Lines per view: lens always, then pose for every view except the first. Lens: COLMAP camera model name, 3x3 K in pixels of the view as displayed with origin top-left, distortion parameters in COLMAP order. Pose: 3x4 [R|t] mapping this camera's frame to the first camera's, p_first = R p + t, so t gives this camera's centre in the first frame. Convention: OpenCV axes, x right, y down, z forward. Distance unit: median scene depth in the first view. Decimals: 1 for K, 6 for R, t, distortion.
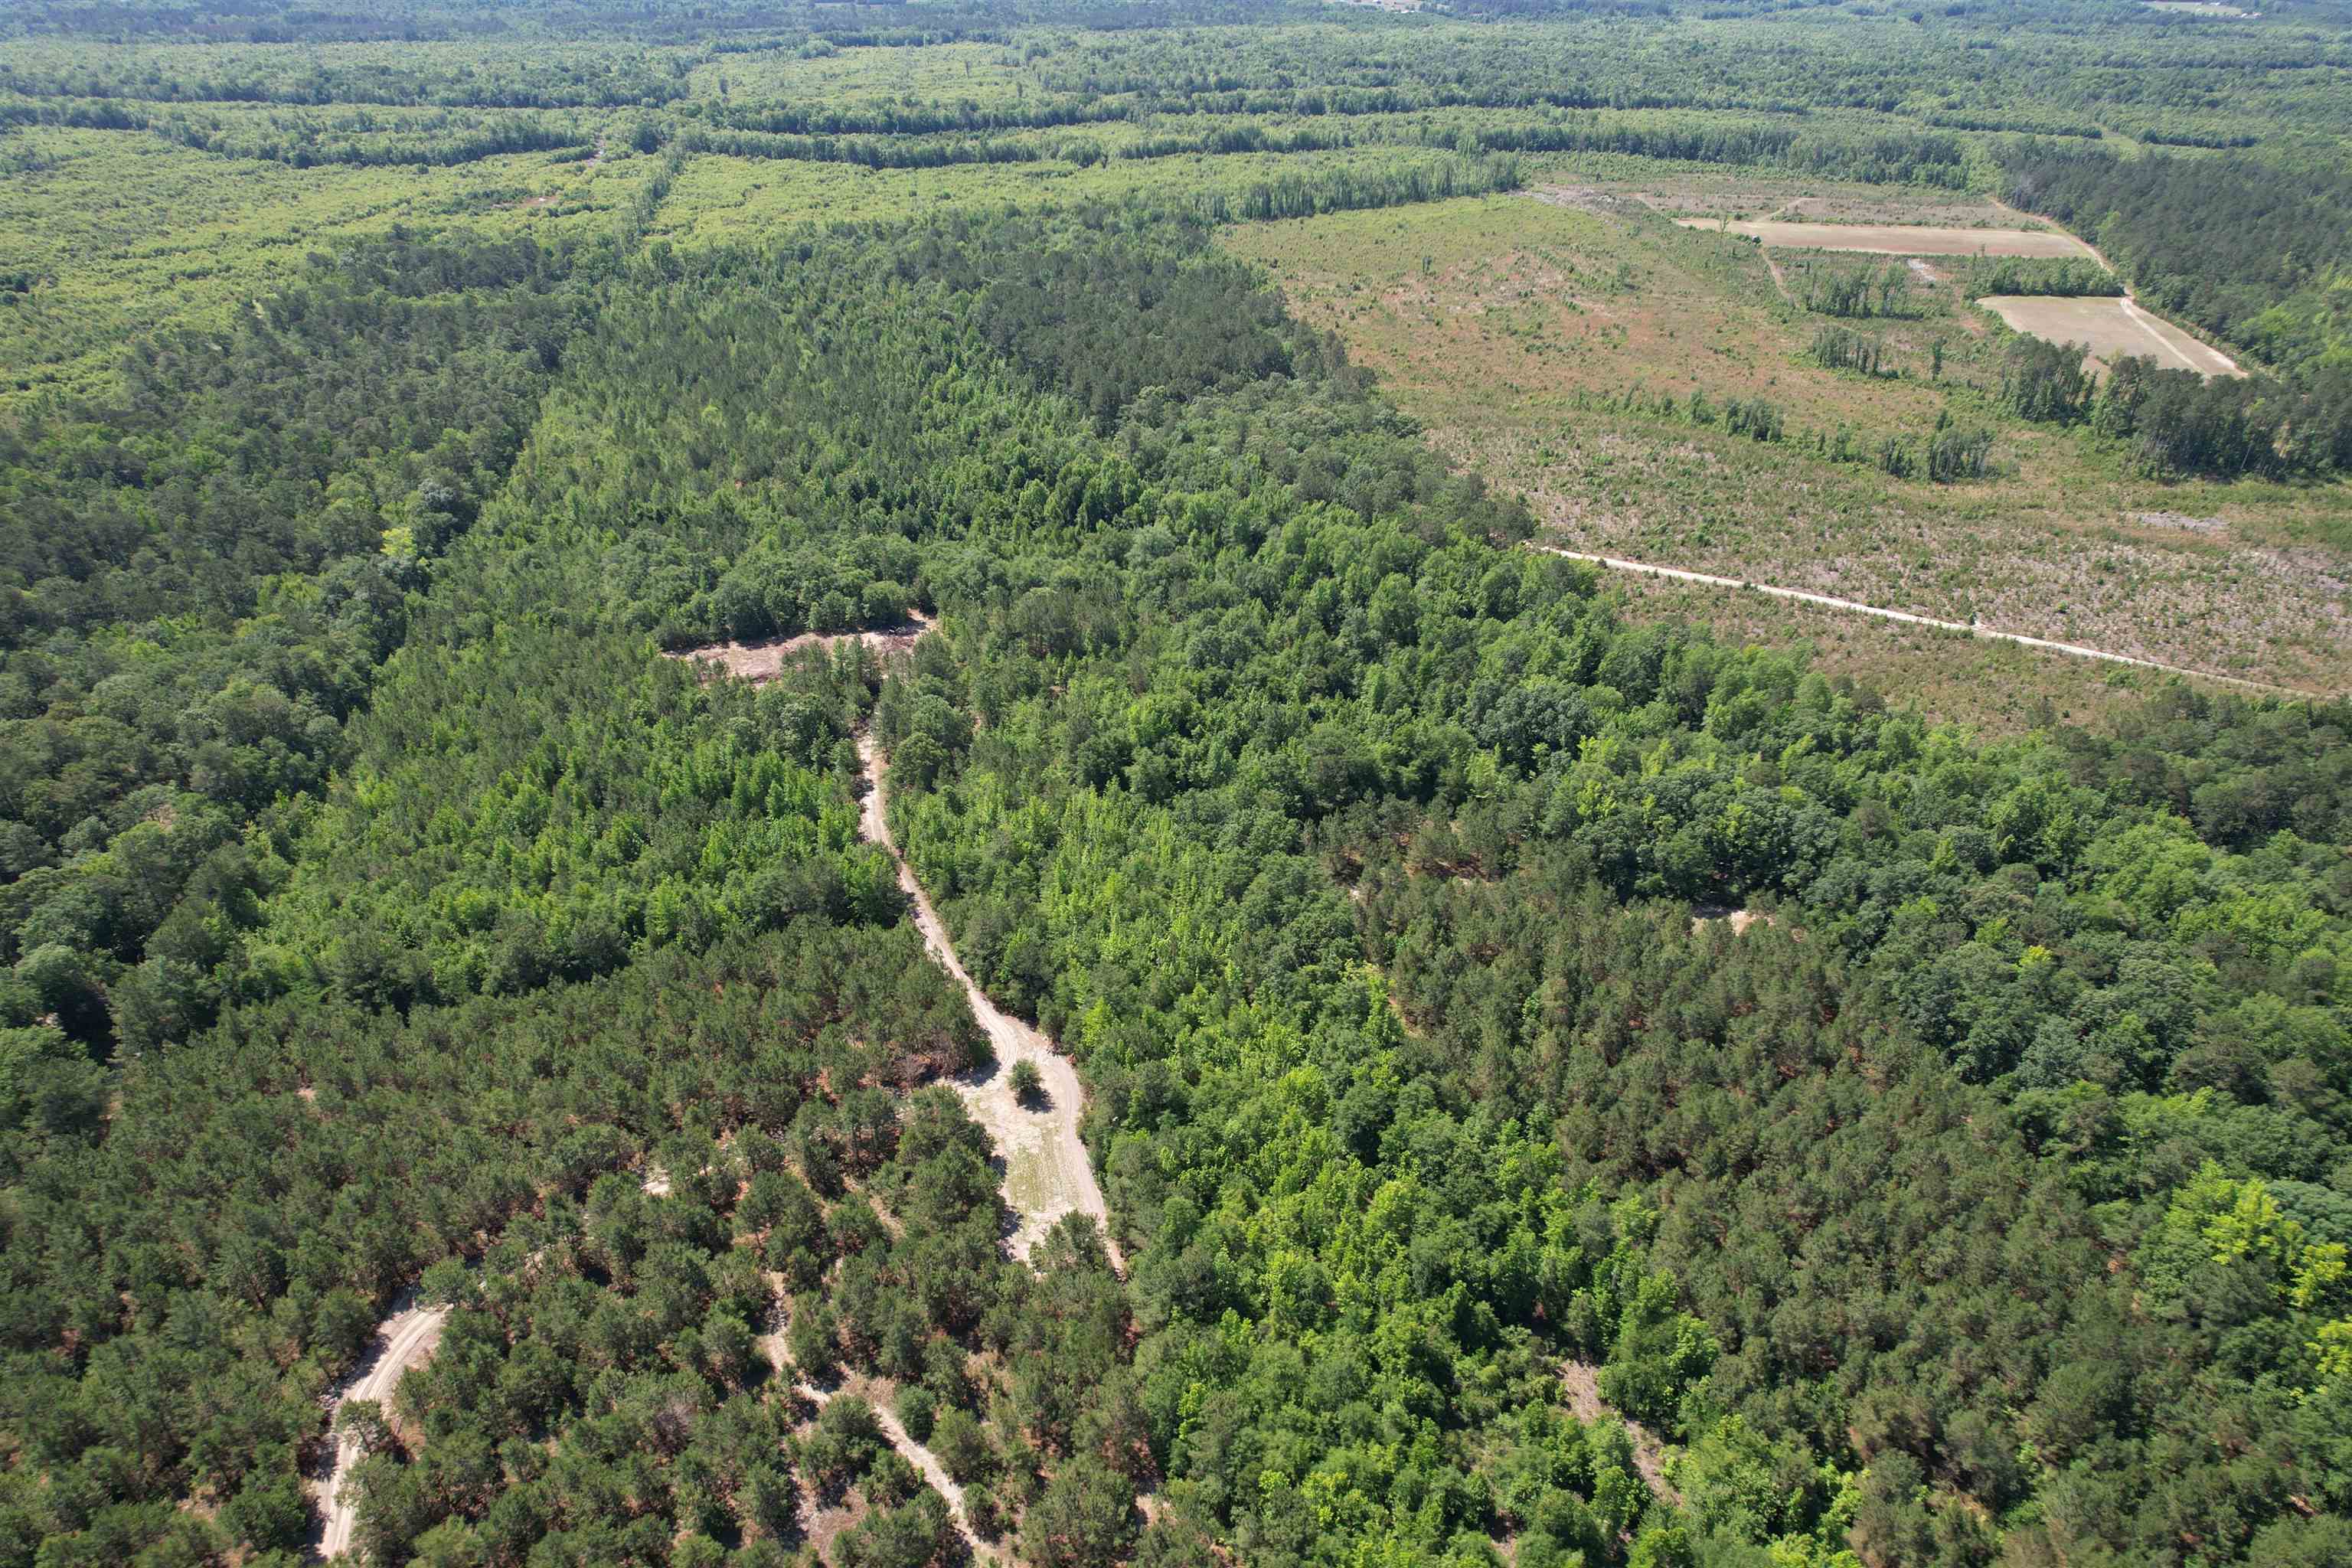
lens RADIAL K [[1502.7, 0, 1149.5], [0, 1502.7, 788.9], [0, 0, 1]] dist [-0.108248, 0.108743]
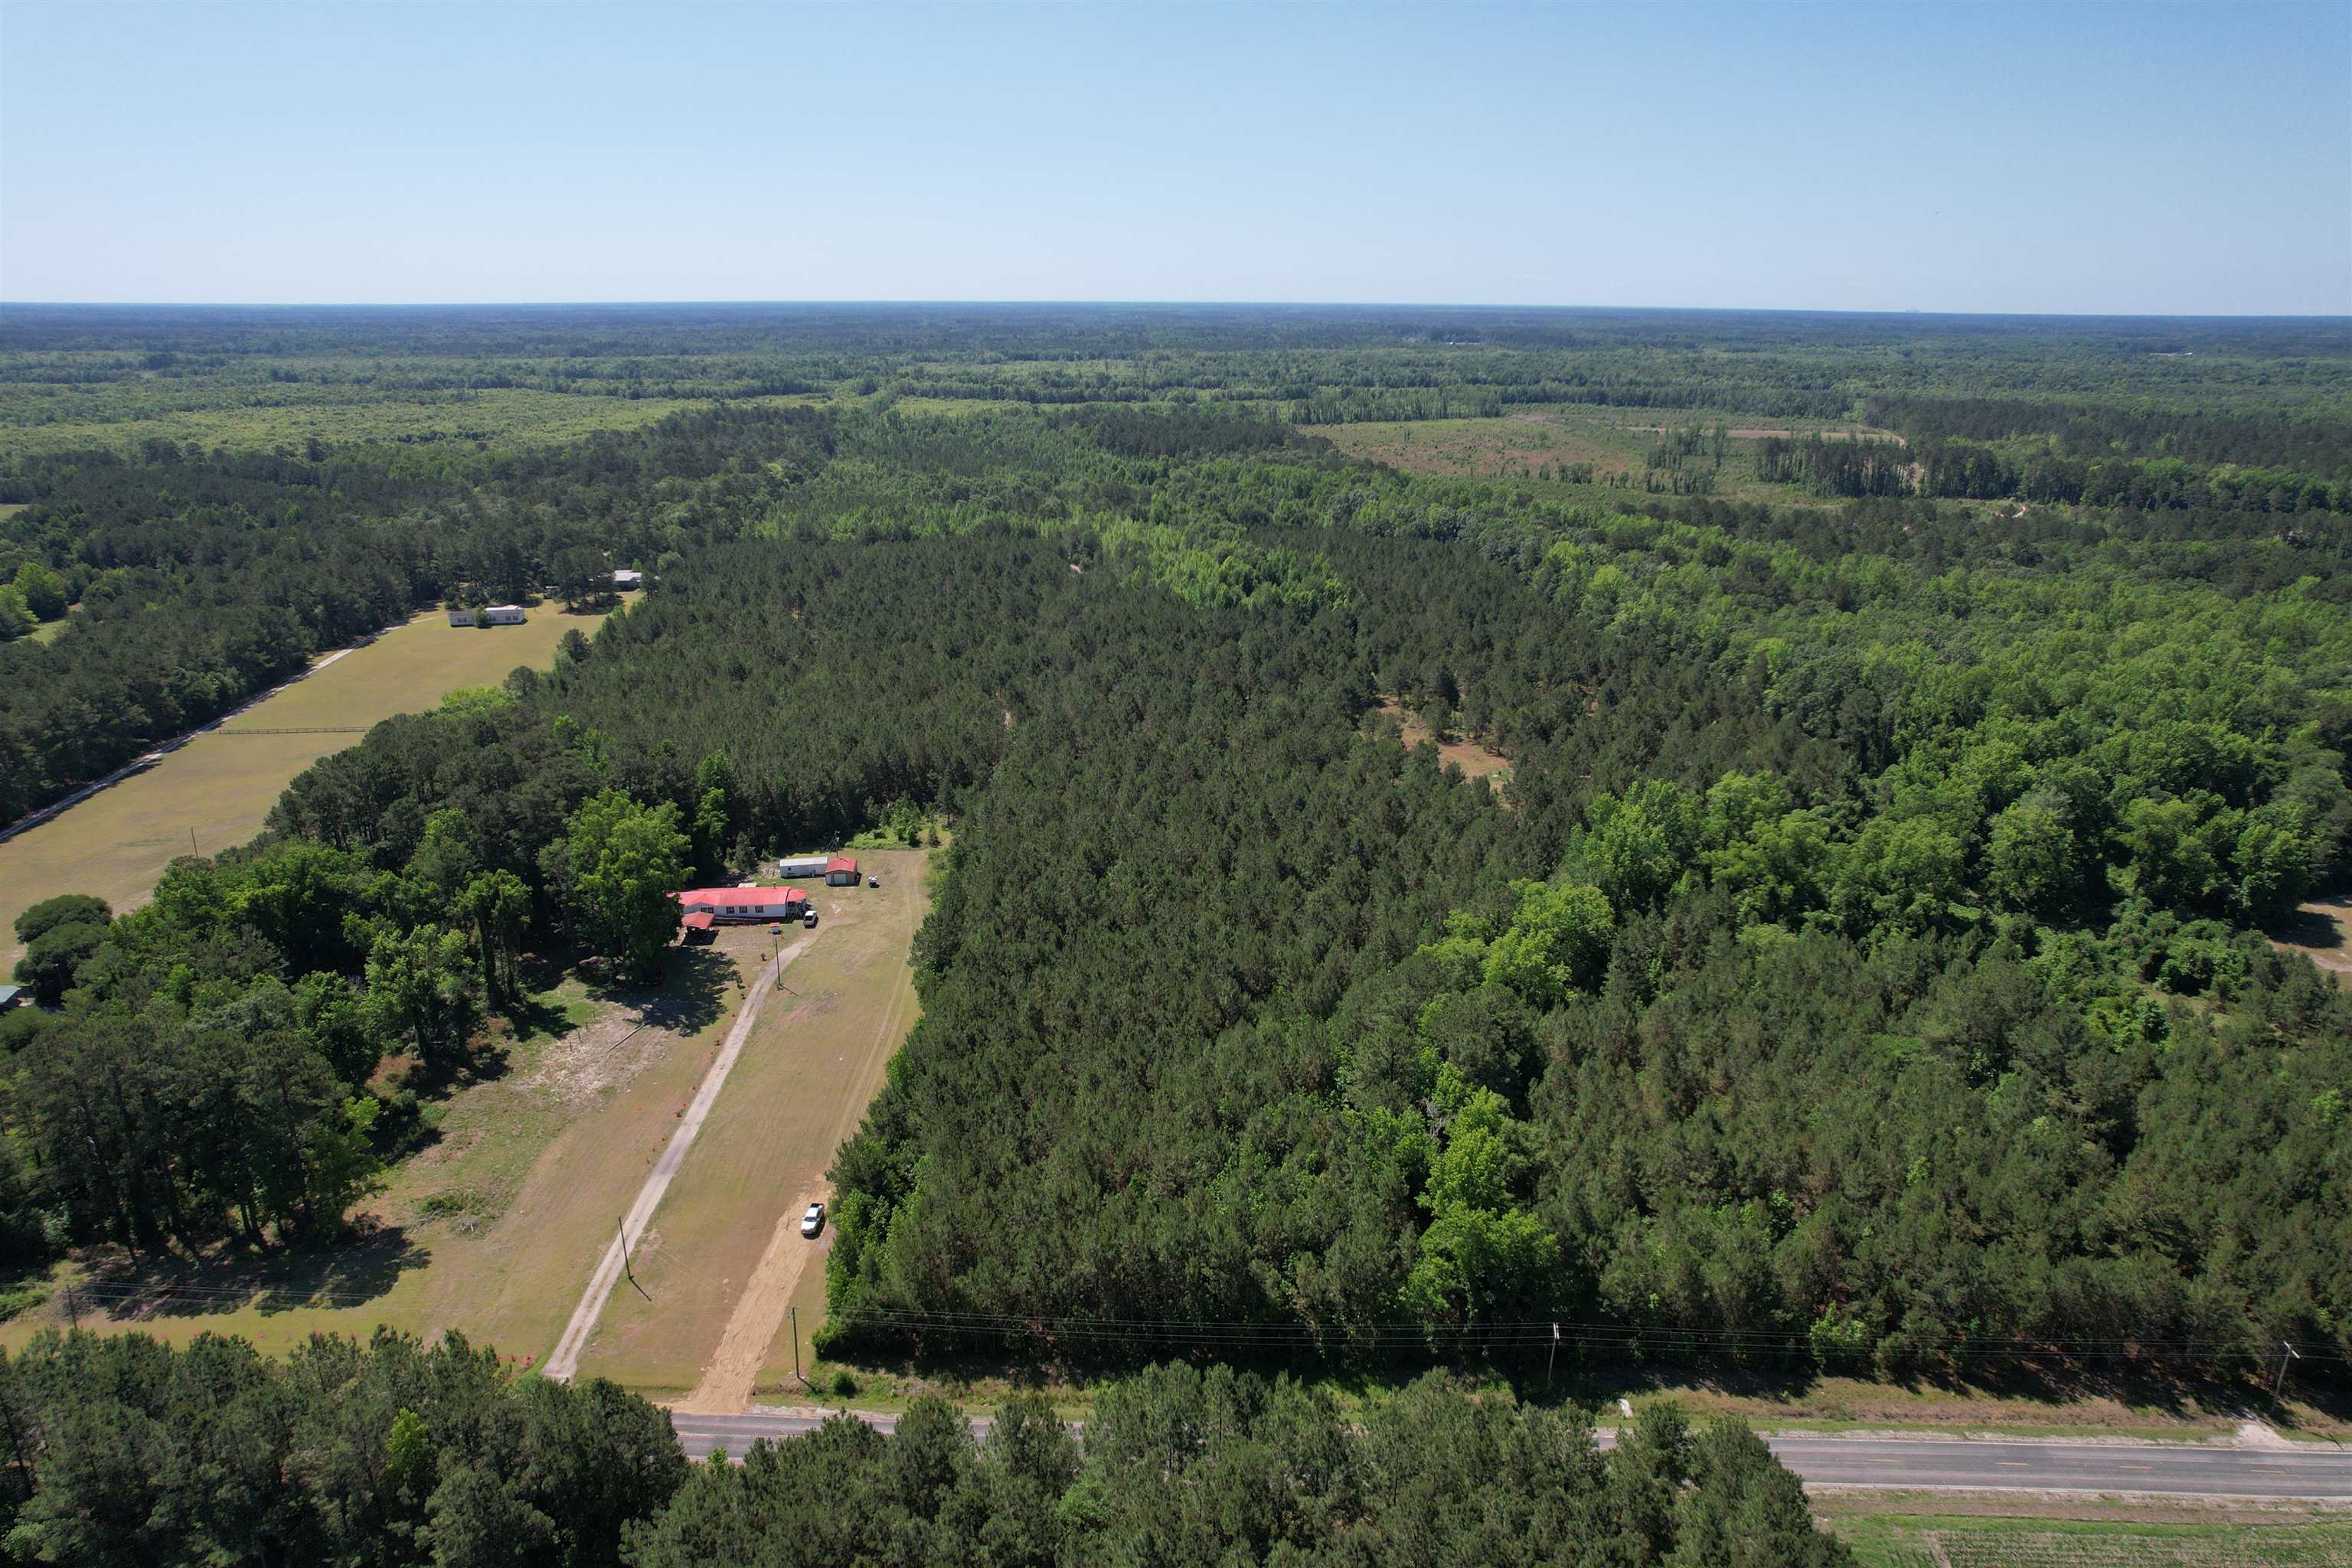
lens RADIAL K [[1498.1, 0, 1164.8], [0, 1498.1, 774.1], [0, 0, 1]] dist [-0.087955, 0.082080]
pose [[0.996904, 0.021420, -0.075651, 0.047790], [-0.038615, 0.971524, -0.233774, 0.225798], [0.068489, 0.235972, 0.969343, -0.250426]]
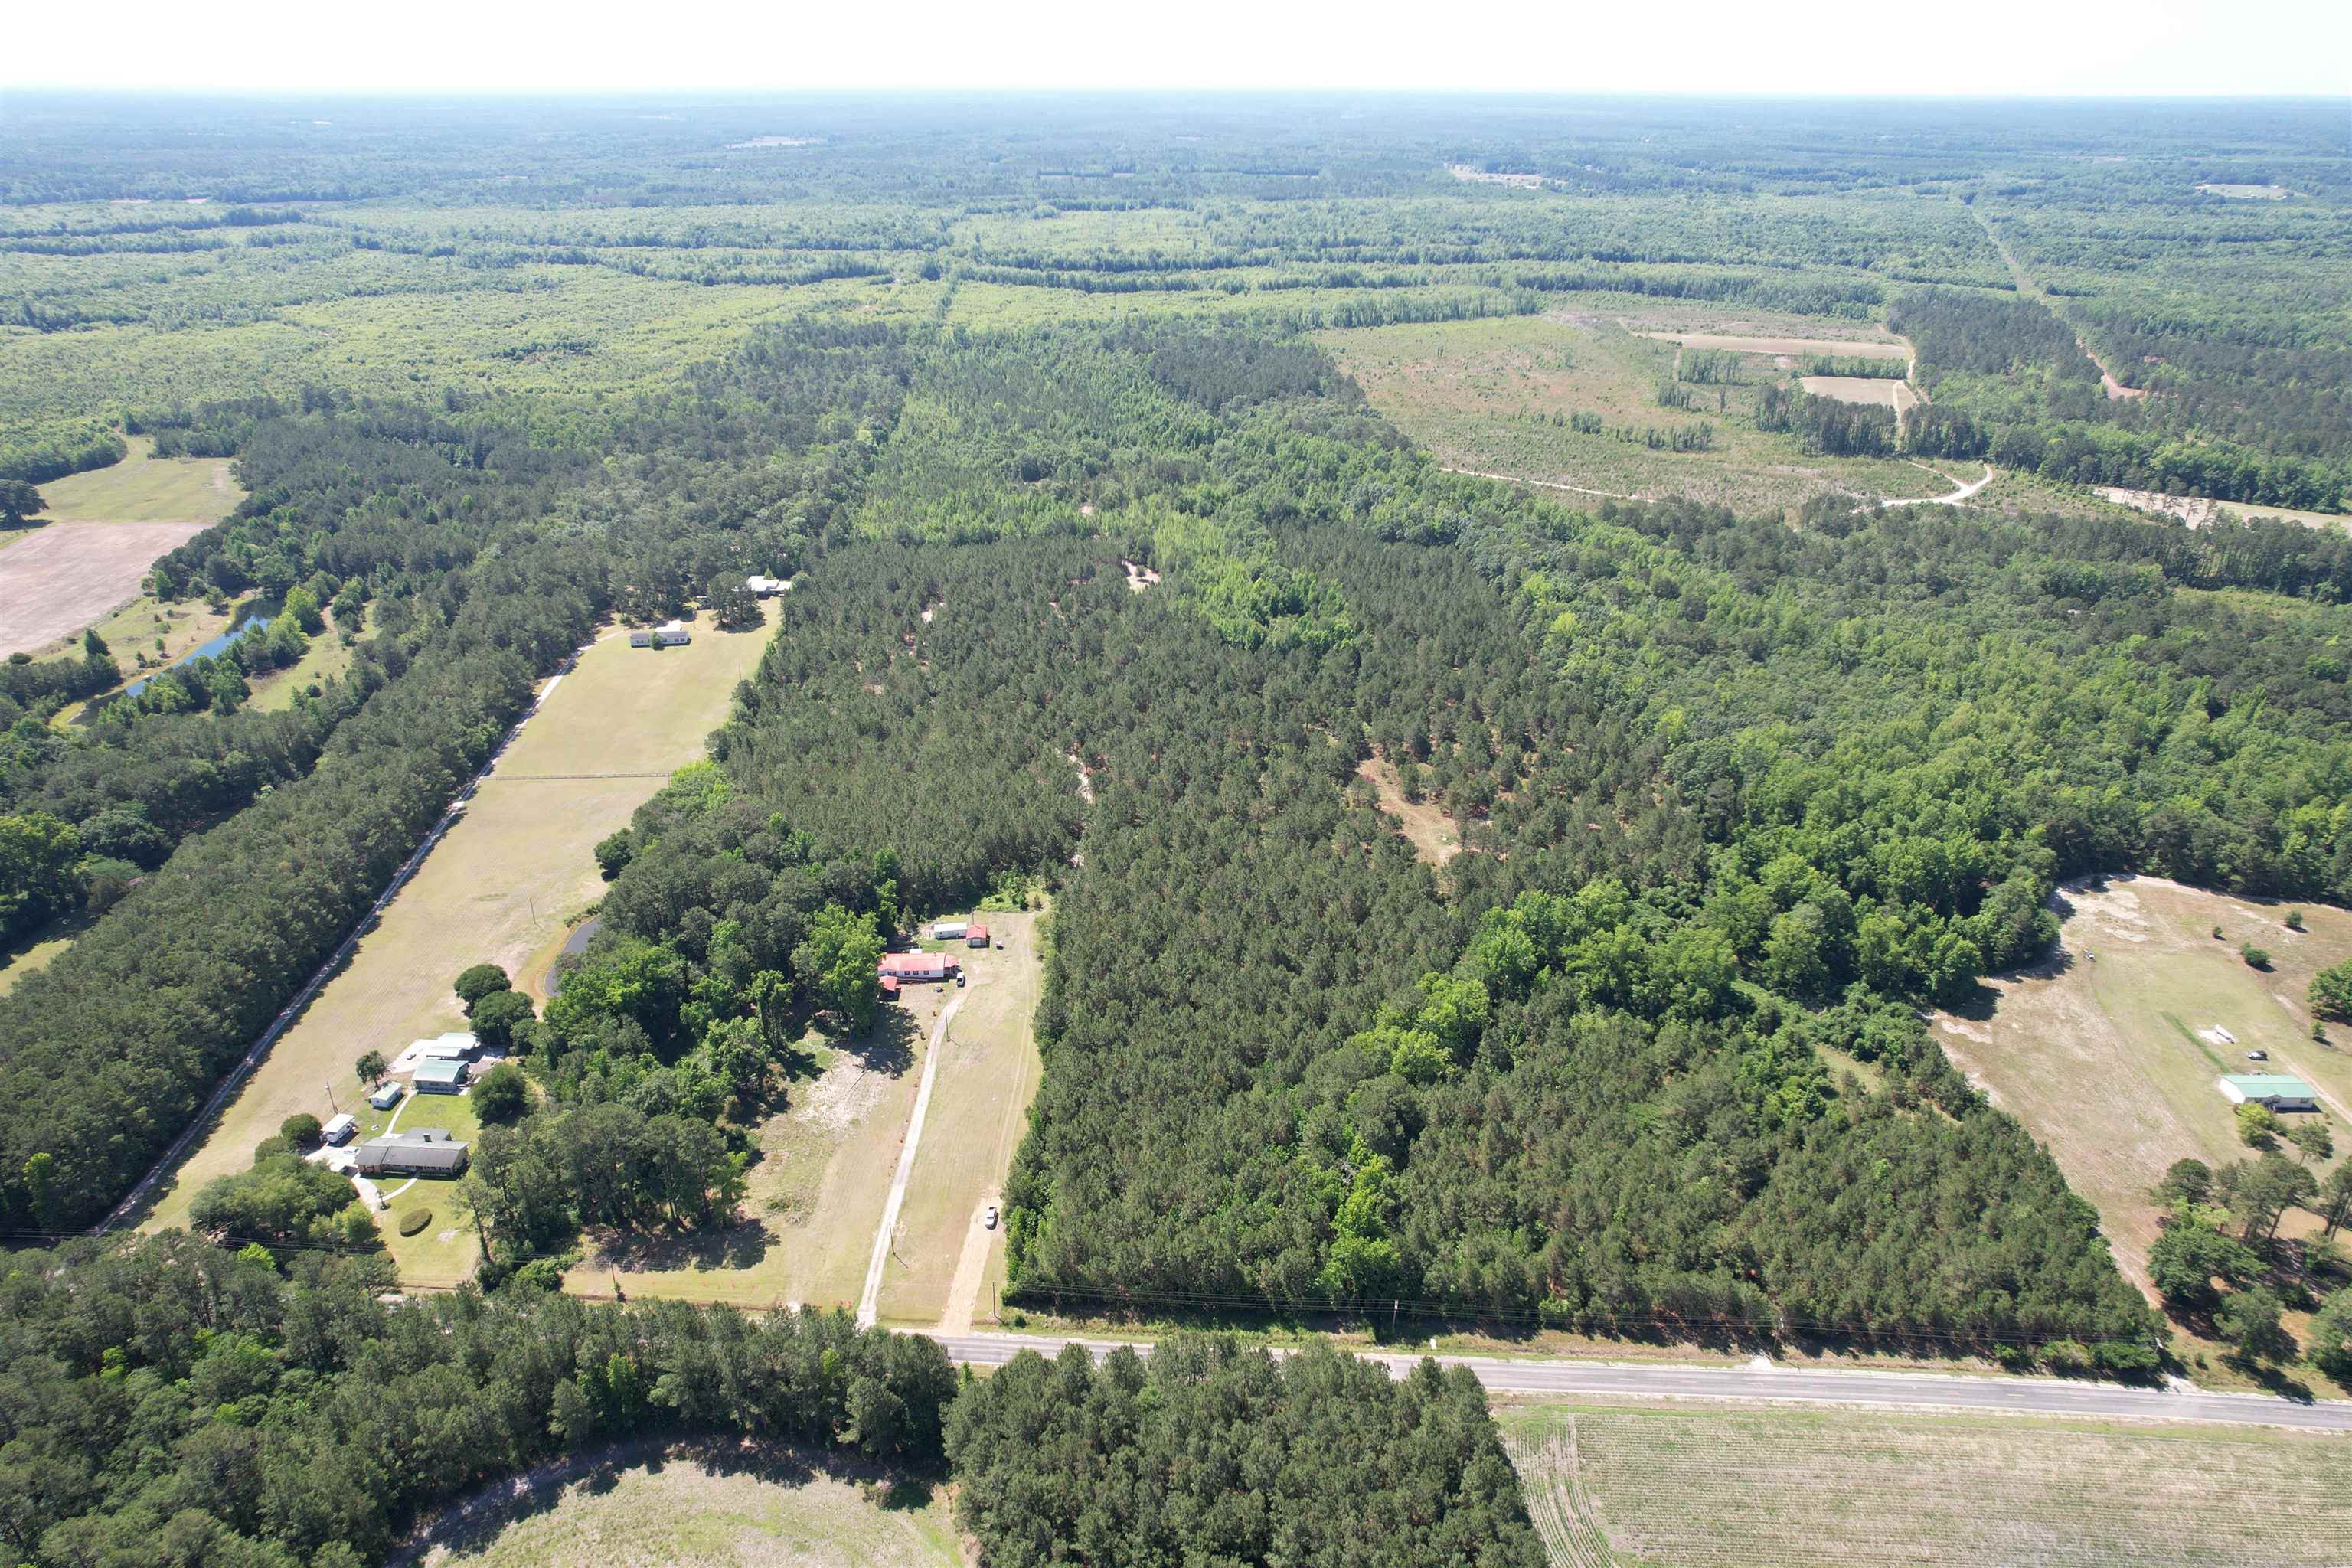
lens RADIAL K [[1498.1, 0, 1164.8], [0, 1498.1, 774.1], [0, 0, 1]] dist [-0.087955, 0.082080]
pose [[0.993781, 0.046248, -0.101290, 0.055791], [-0.056516, 0.993284, -0.100960, 0.181741], [0.095941, 0.106056, 0.989721, -0.365686]]
